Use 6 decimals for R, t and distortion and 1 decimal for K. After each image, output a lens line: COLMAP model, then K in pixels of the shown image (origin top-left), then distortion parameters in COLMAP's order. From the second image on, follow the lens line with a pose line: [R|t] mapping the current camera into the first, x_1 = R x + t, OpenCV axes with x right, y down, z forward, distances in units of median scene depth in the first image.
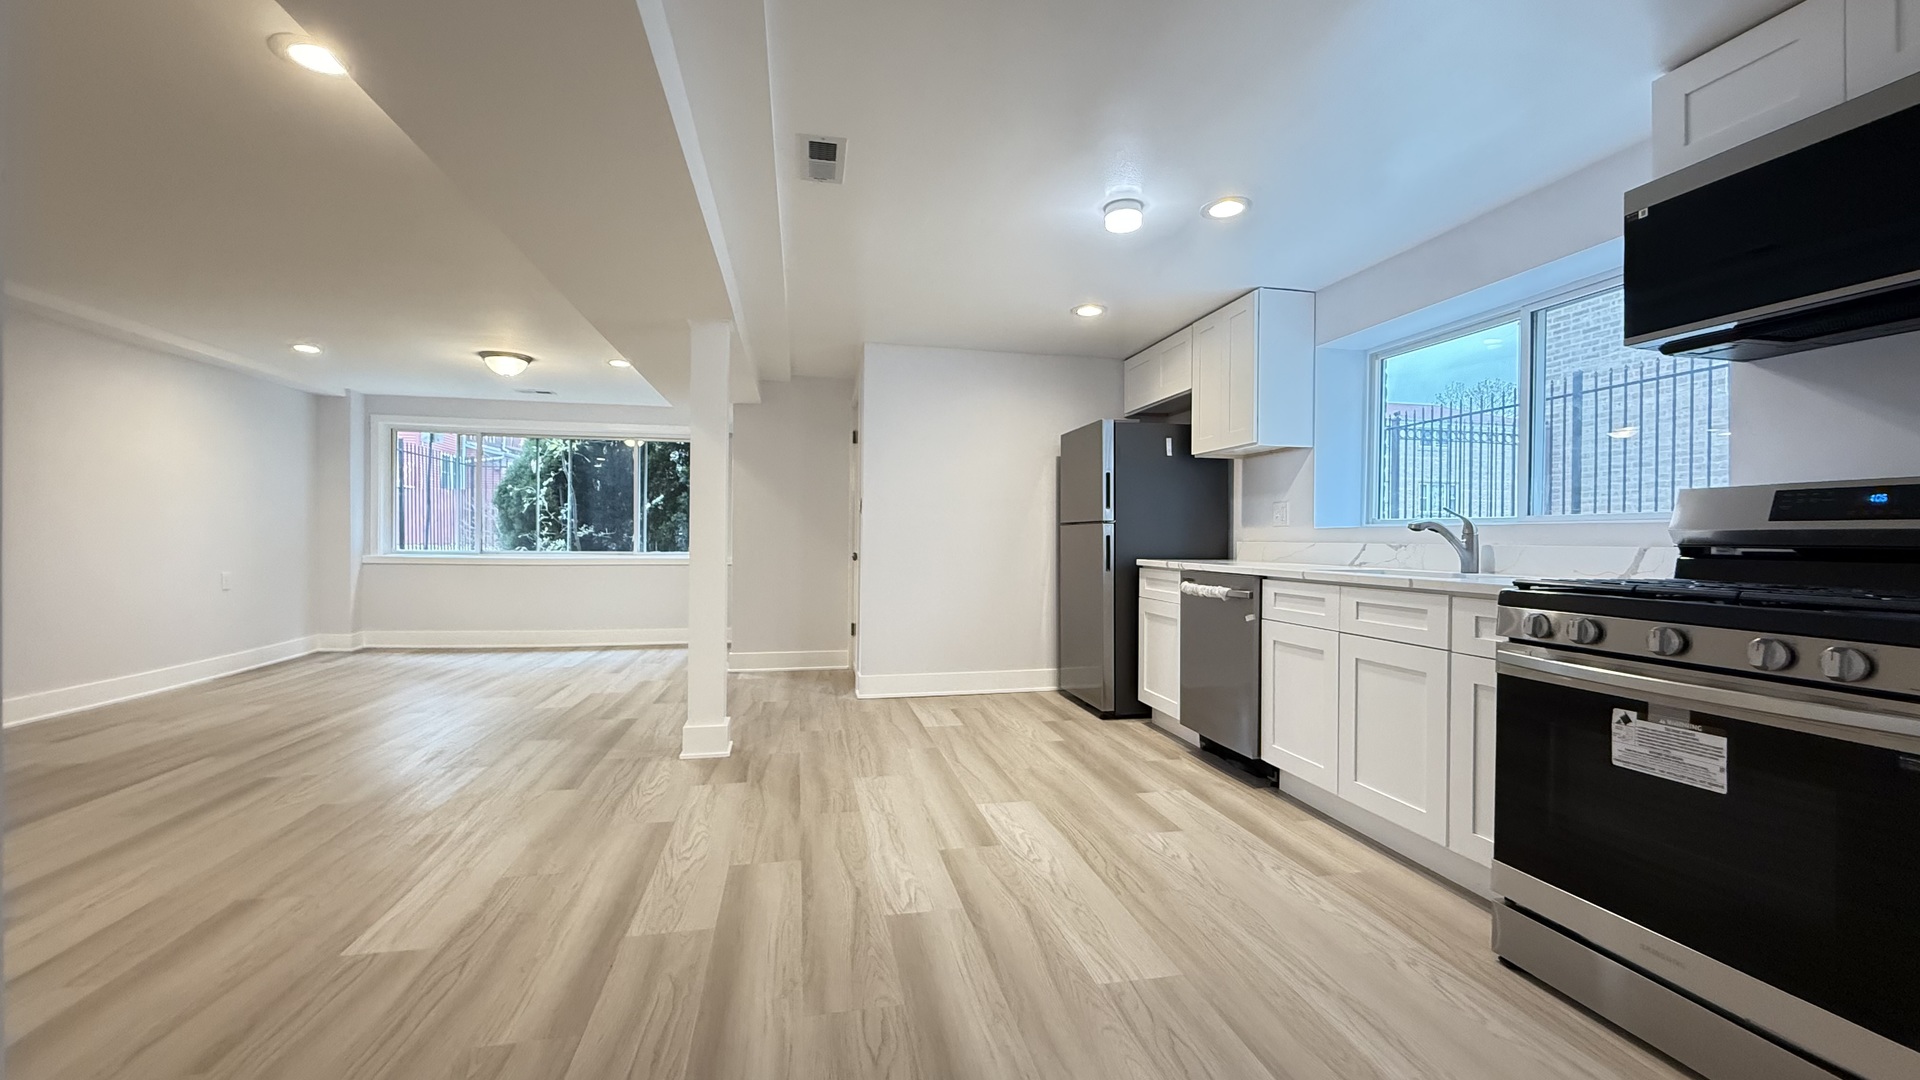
lens RADIAL K [[763.5, 0, 957.1], [0, 763.5, 541.8], [0, 0, 1]] dist [-0.000554, 0.000028]
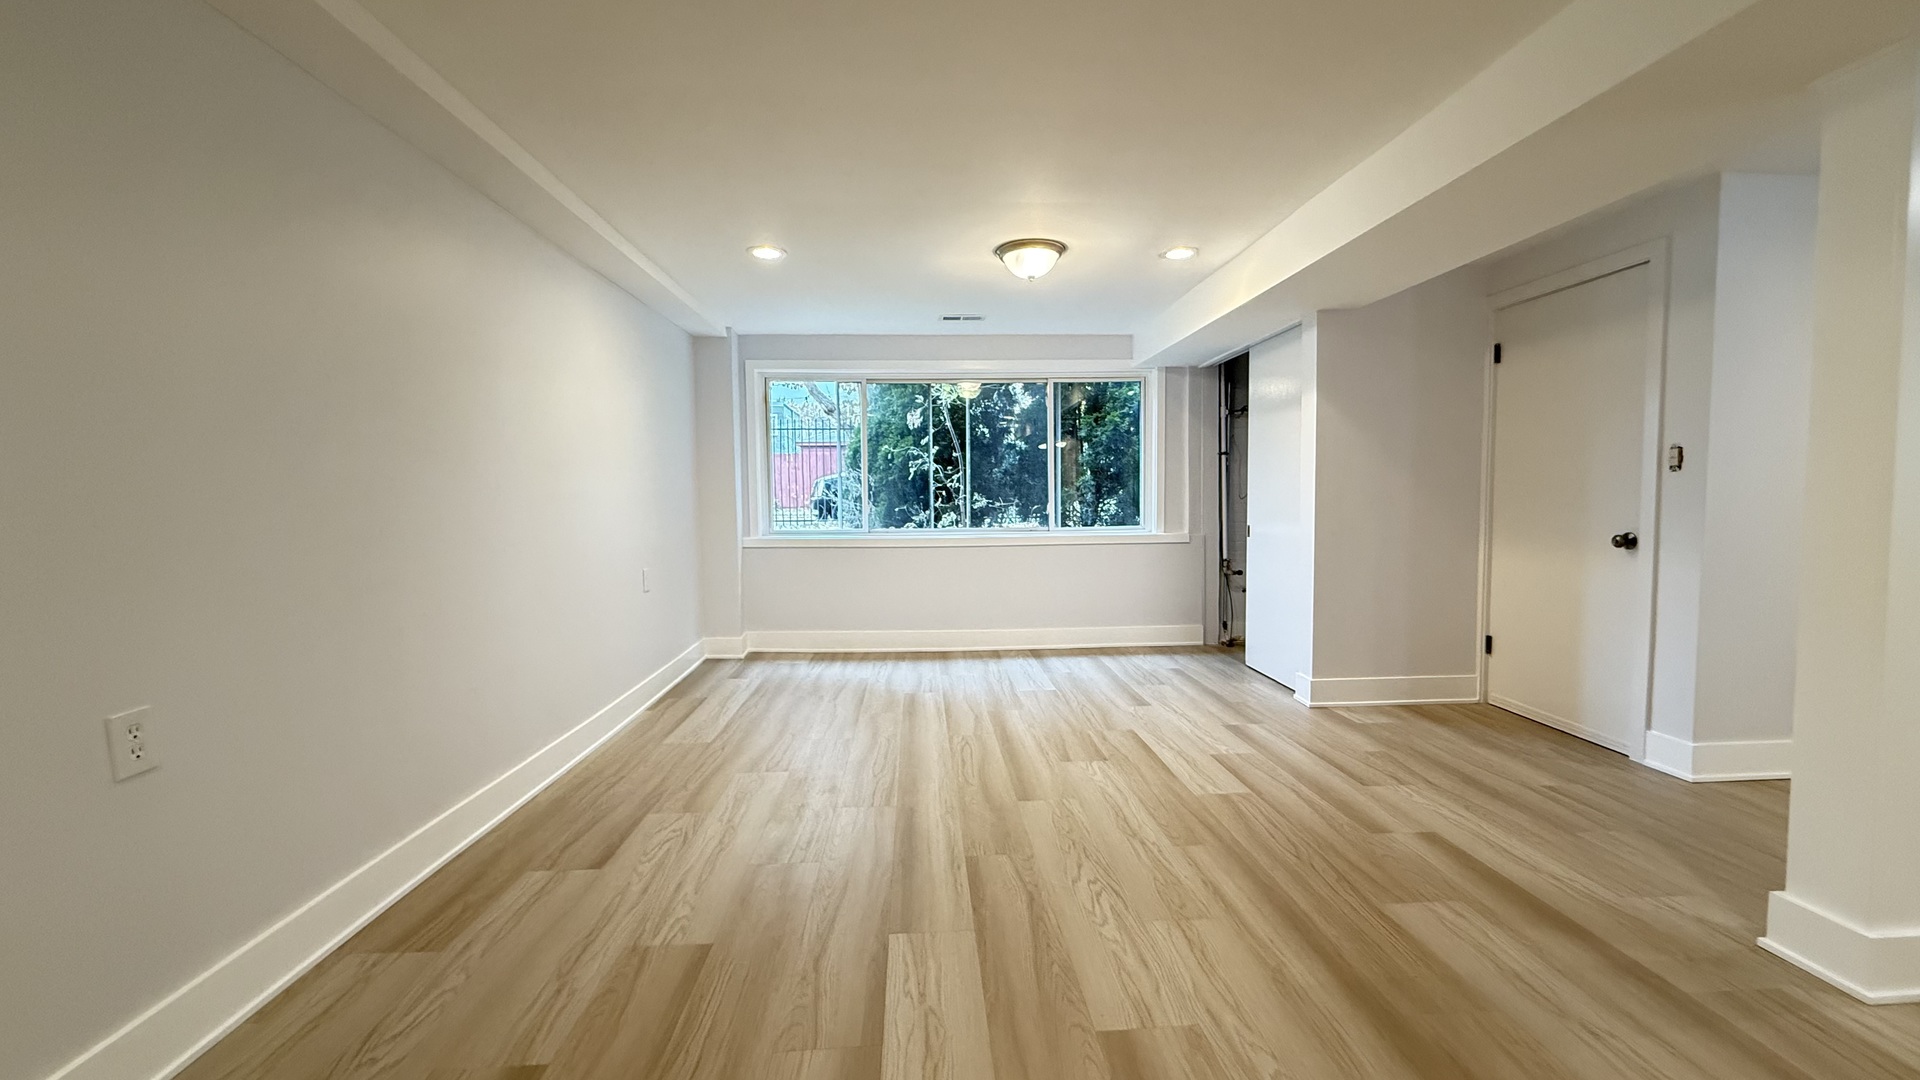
lens RADIAL K [[763.5, 0, 957.1], [0, 763.5, 541.8], [0, 0, 1]] dist [-0.000554, 0.000028]
pose [[0.988417, -0.010898, -0.151369, -0.946730], [0.019613, 0.998227, 0.056205, -0.041676], [0.150488, -0.058522, 0.986878, 0.527375]]
